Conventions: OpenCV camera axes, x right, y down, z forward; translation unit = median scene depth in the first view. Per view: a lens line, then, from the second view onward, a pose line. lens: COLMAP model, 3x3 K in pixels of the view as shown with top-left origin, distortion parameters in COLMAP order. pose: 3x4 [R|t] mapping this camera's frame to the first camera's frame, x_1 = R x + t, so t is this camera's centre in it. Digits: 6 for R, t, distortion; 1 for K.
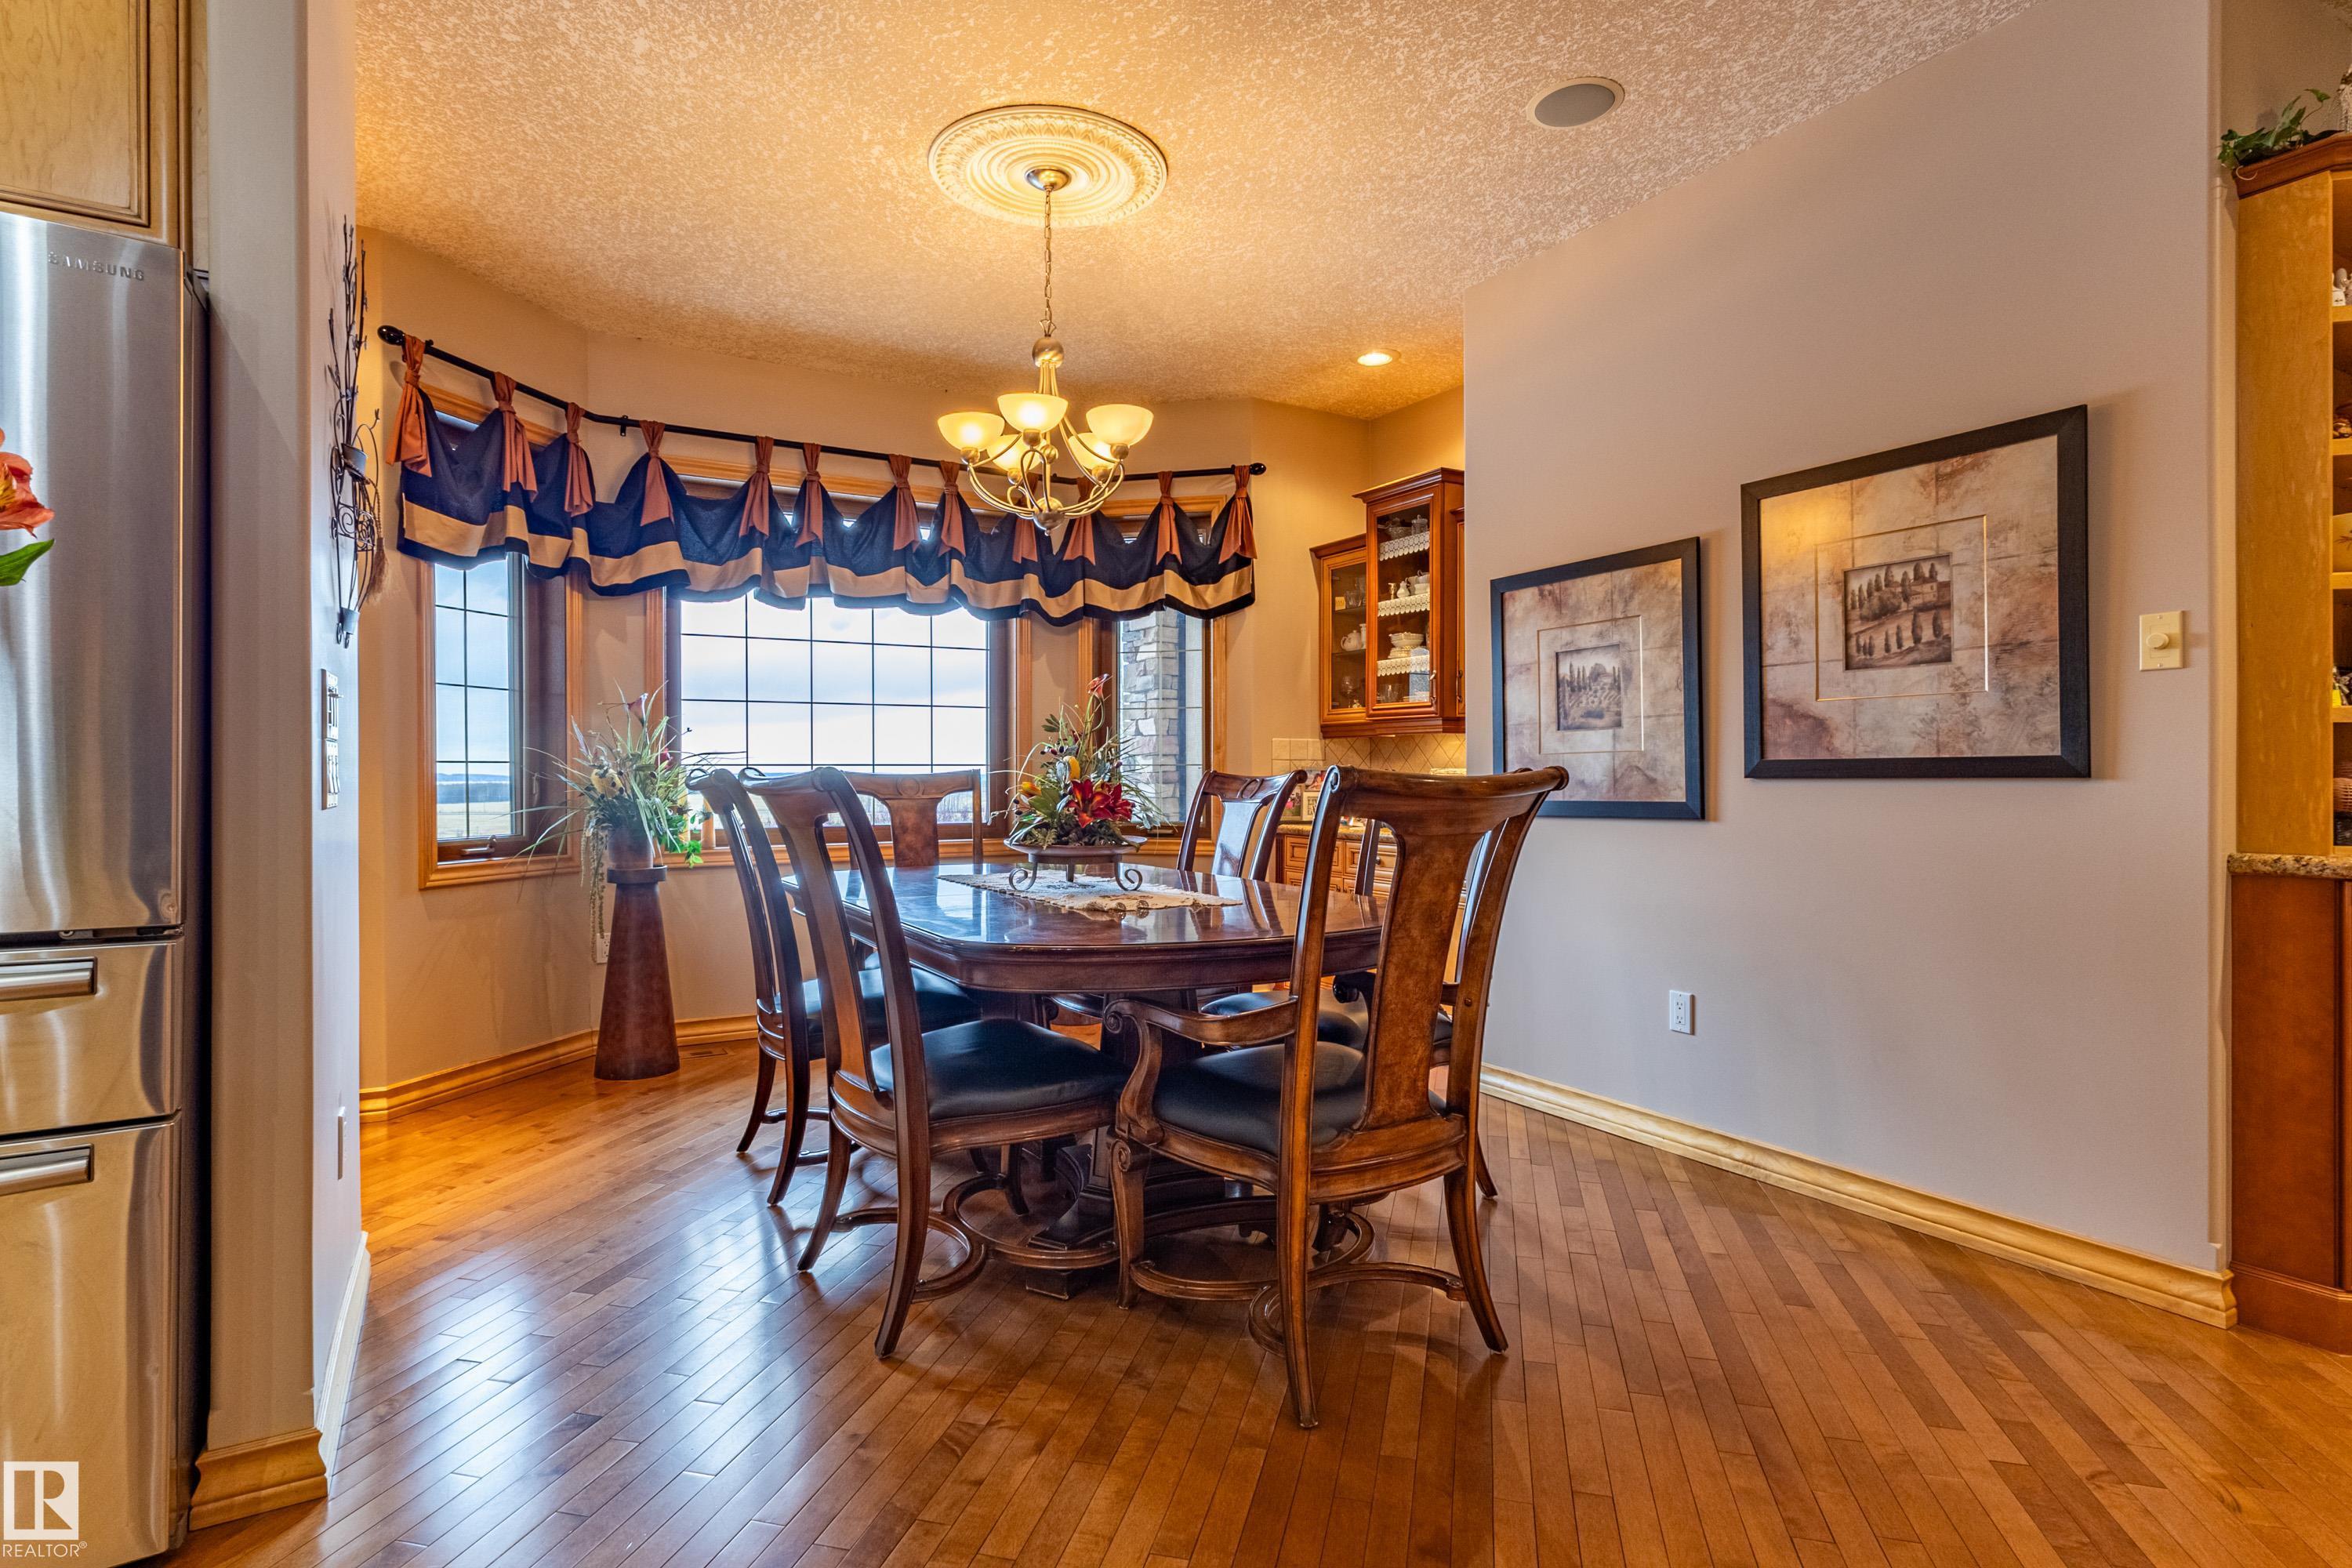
lens RADIAL K [[1136.6, 0, 1175.1], [0, 1136.6, 788.3], [0, 0, 1]] dist [0.003517, 0.003134]
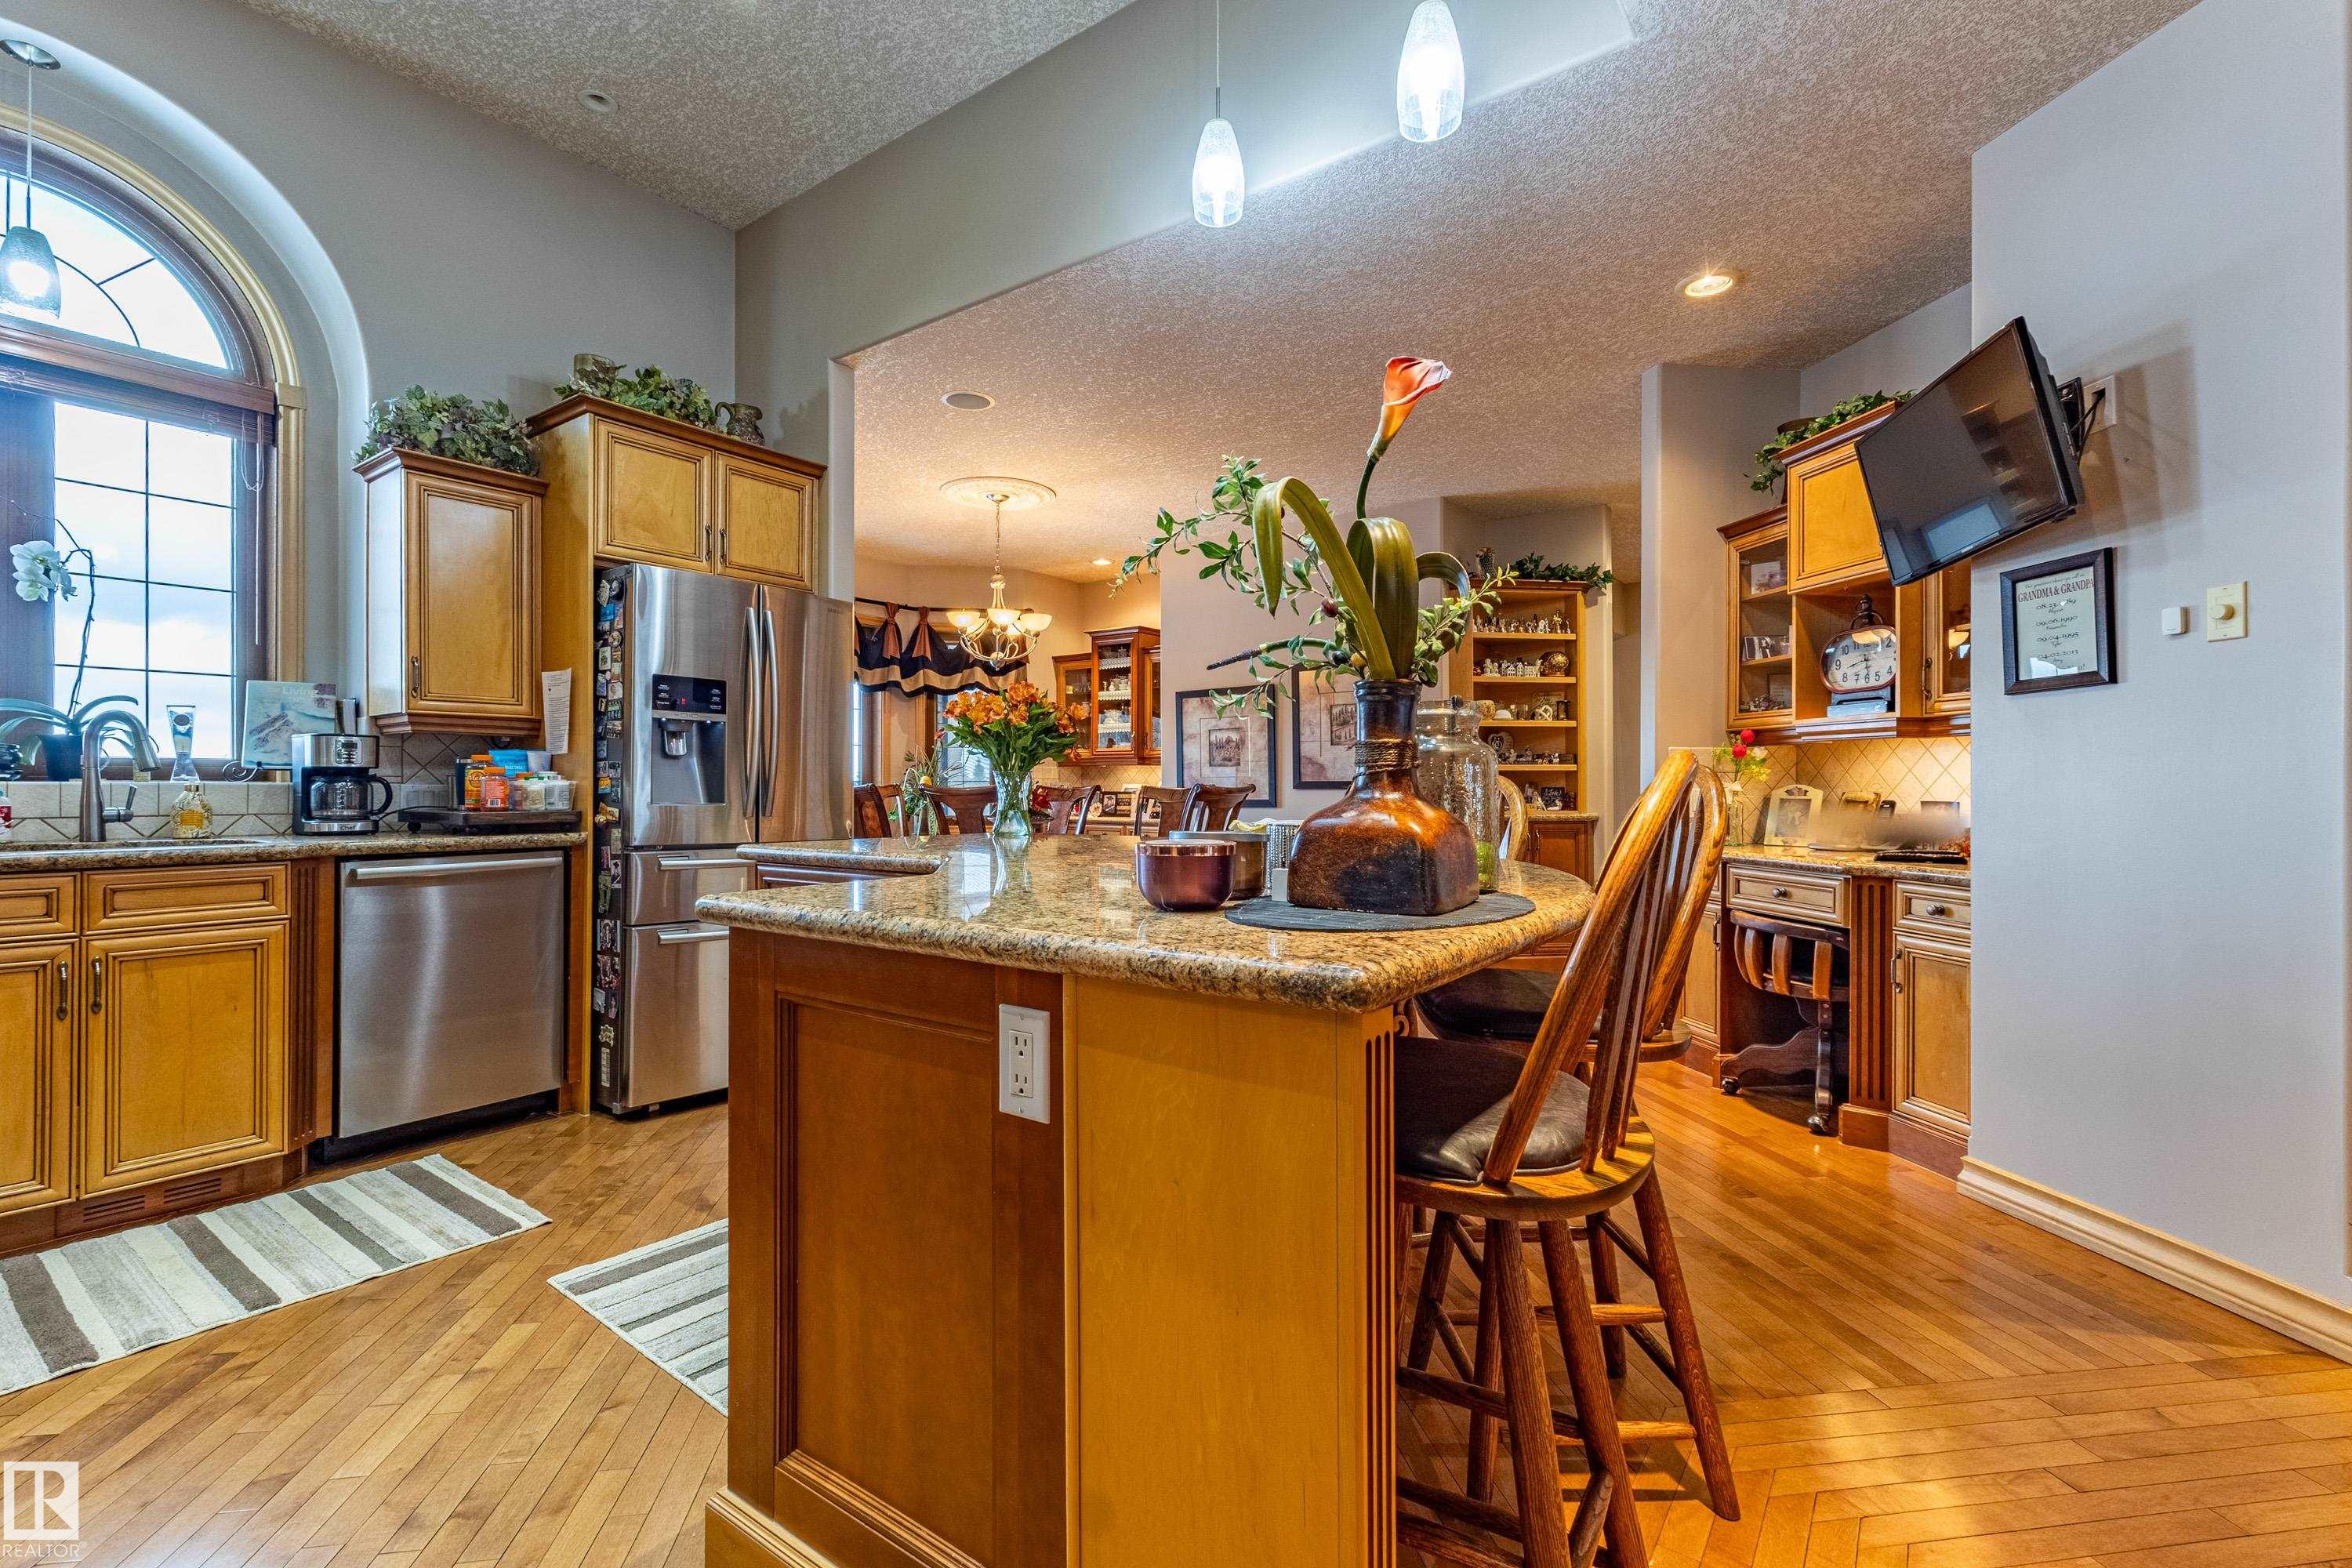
lens RADIAL K [[1036.0, 0, 1148.7], [0, 1036.0, 784.1], [0, 0, 1]] dist [0.001331, 0.001576]
pose [[0.919671, 0.002898, 0.392679, -0.498243], [0.003428, 0.999875, -0.015409, 0.010744], [-0.392675, 0.015517, 0.919547, -0.689788]]
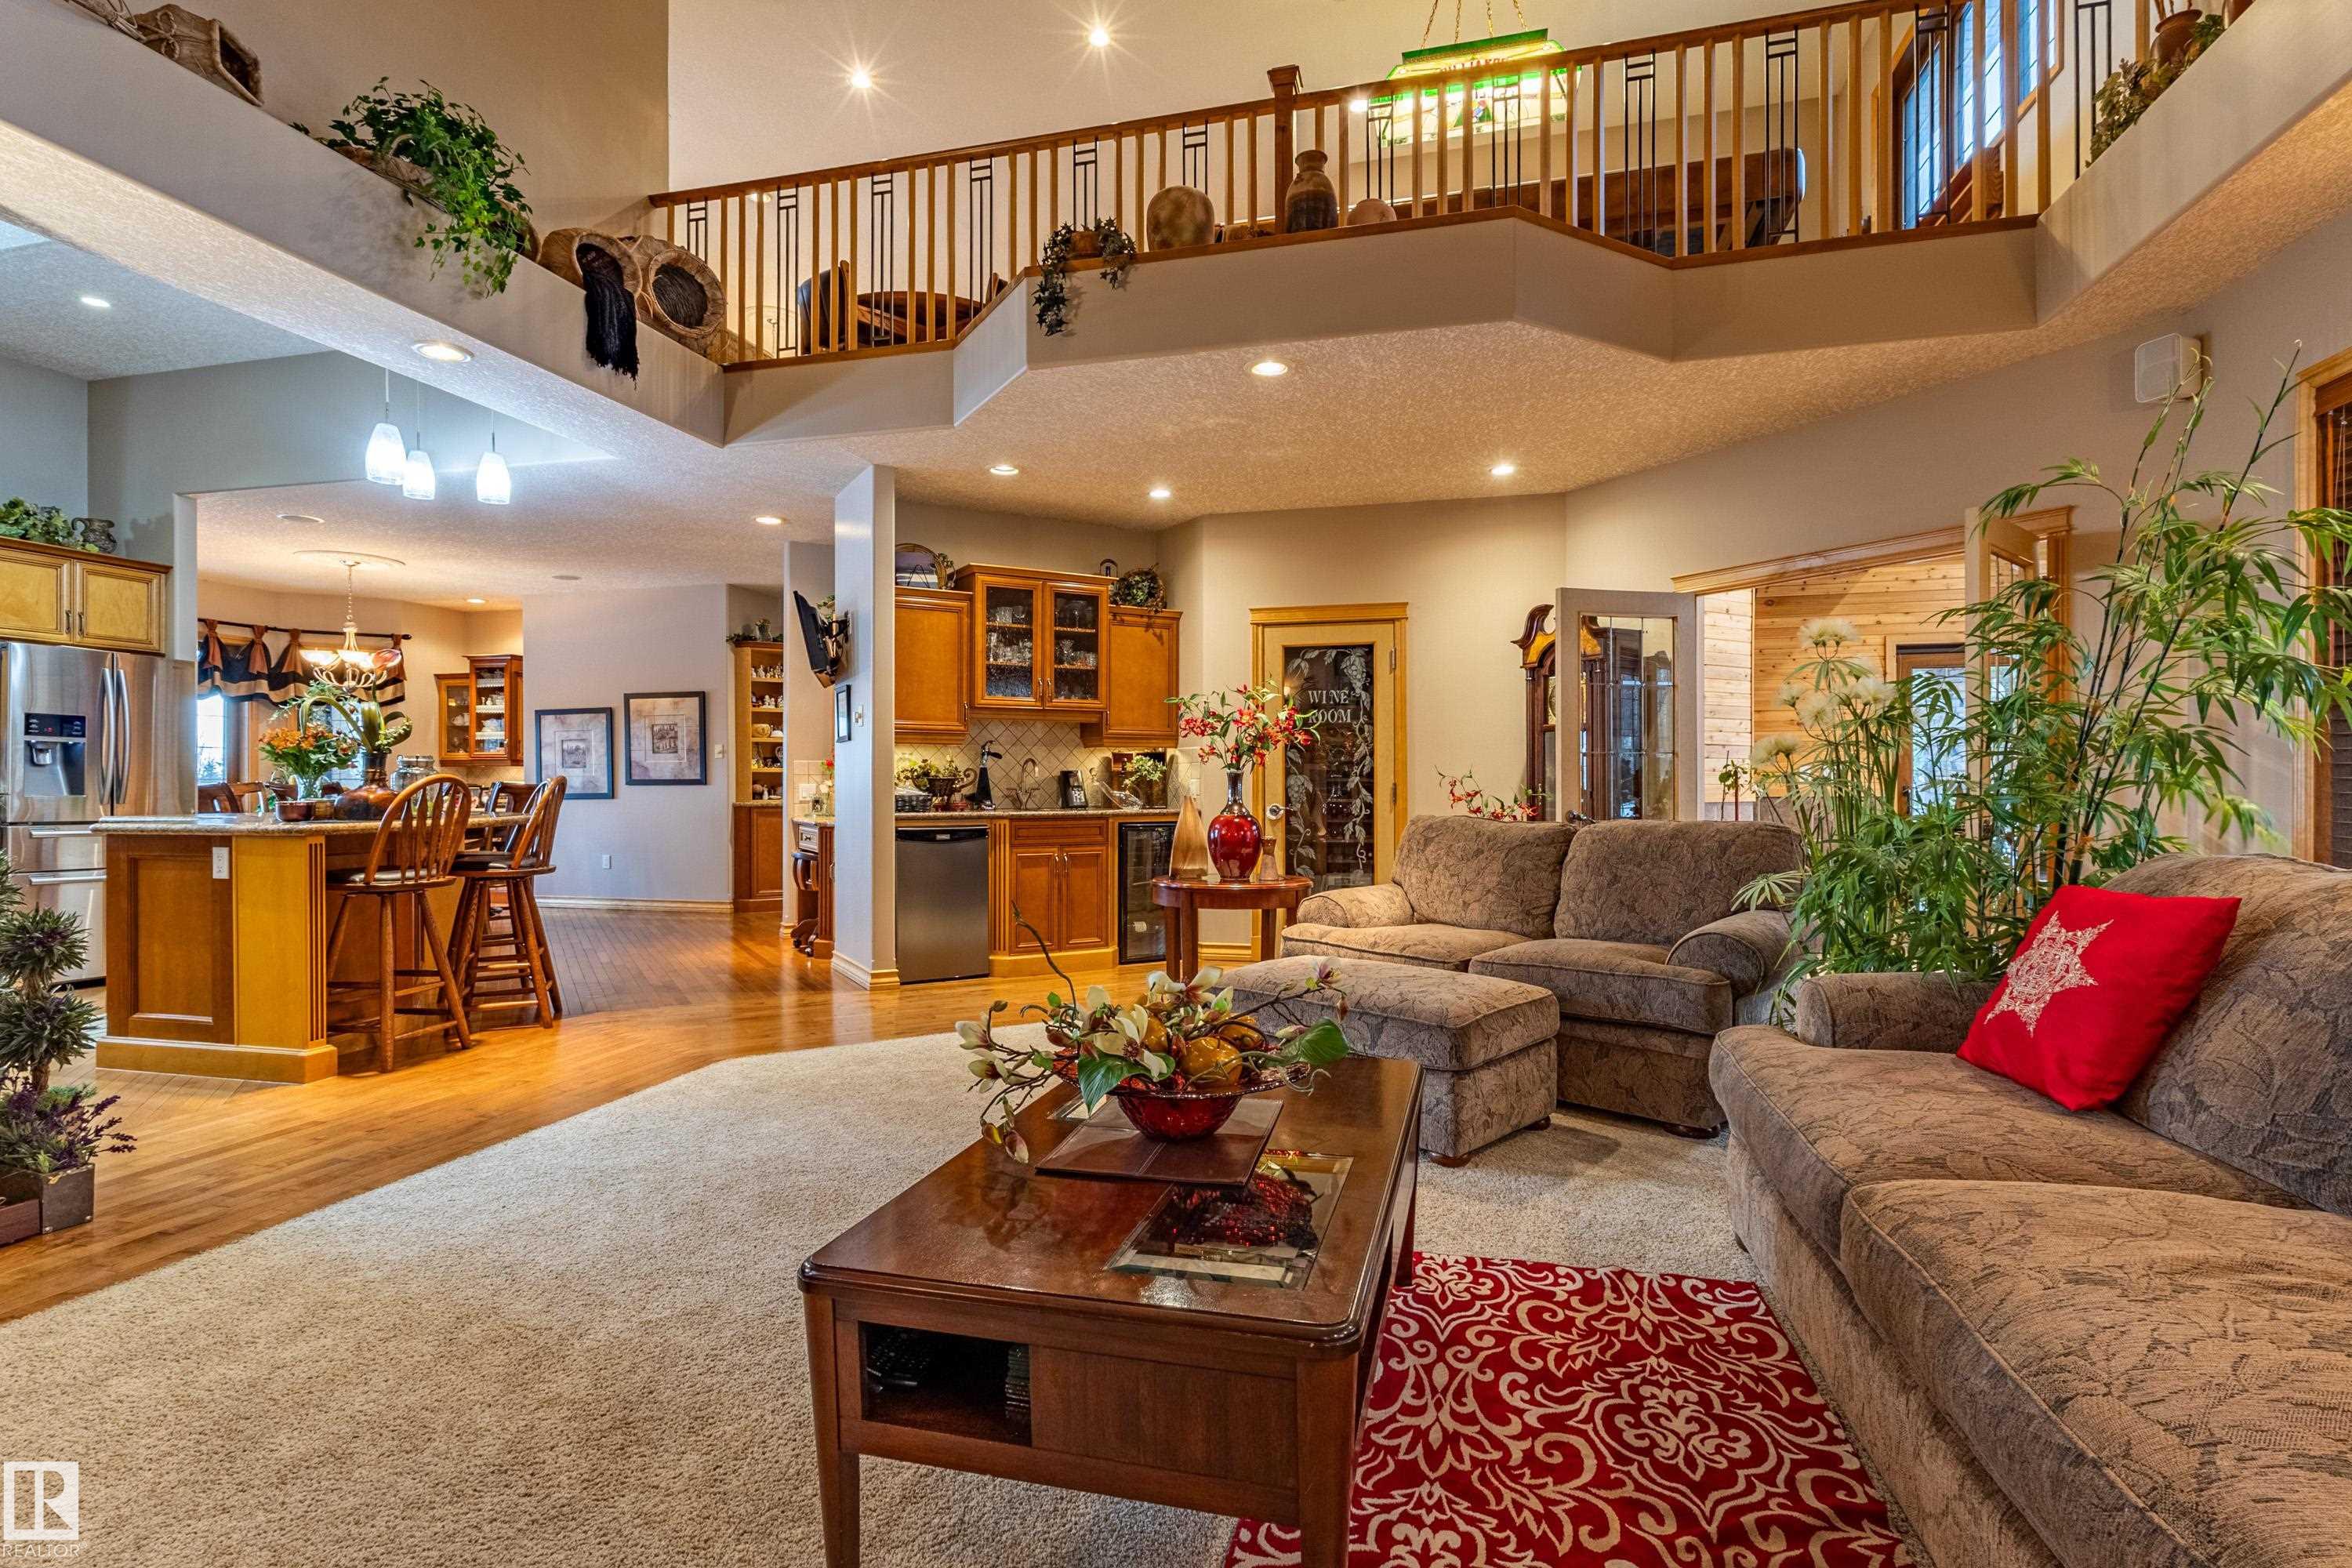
lens RADIAL K [[1136.6, 0, 1200.4], [0, 1136.6, 778.4], [0, 0, 1]] dist [0.003517, 0.003134]
pose [[0.688233, 0.002462, 0.725486, -0.568719], [0.011536, 0.999831, -0.014337, 0.029554], [-0.725398, 0.018236, 0.688088, -1.909521]]
